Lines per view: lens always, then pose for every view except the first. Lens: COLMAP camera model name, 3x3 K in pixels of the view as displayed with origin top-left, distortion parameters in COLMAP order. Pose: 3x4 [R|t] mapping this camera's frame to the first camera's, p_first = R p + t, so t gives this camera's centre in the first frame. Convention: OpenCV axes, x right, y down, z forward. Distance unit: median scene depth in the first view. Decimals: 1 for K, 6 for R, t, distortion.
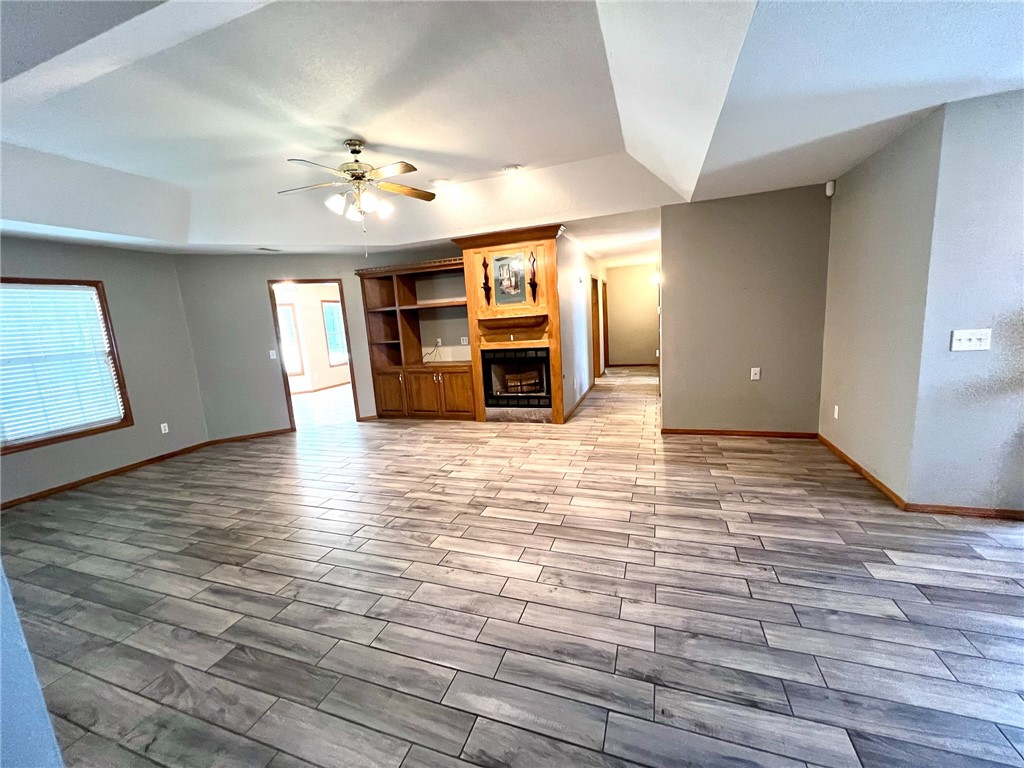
lens RADIAL K [[447.1, 0, 513.0], [0, 447.1, 387.7], [0, 0, 1]] dist [0.001056, 0.000536]
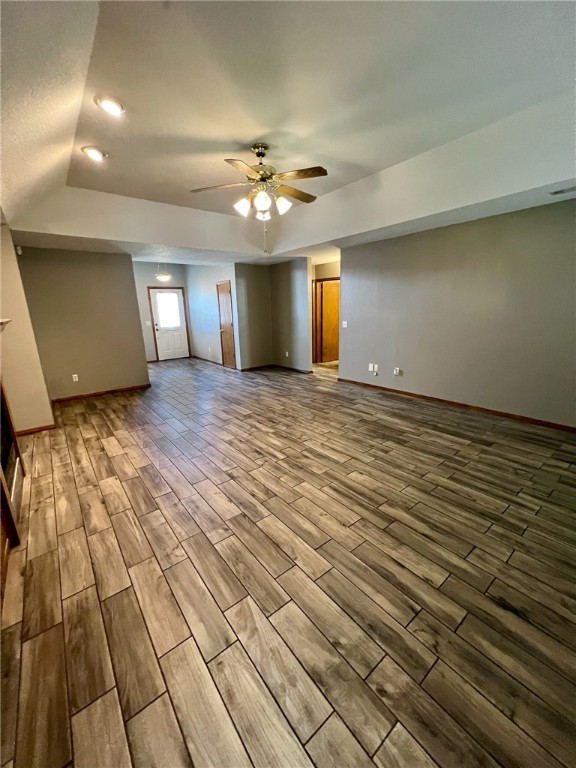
lens RADIAL K [[308.0, 0, 288.0], [0, 308.0, 384.0], [0, 0, 1]] dist [-0.001228, -0.000107]
pose [[-0.856296, -0.035904, 0.515237, -0.763773], [0.165271, 0.926080, 0.339206, -0.227137], [-0.489329, 0.375614, -0.787065, 1.649529]]
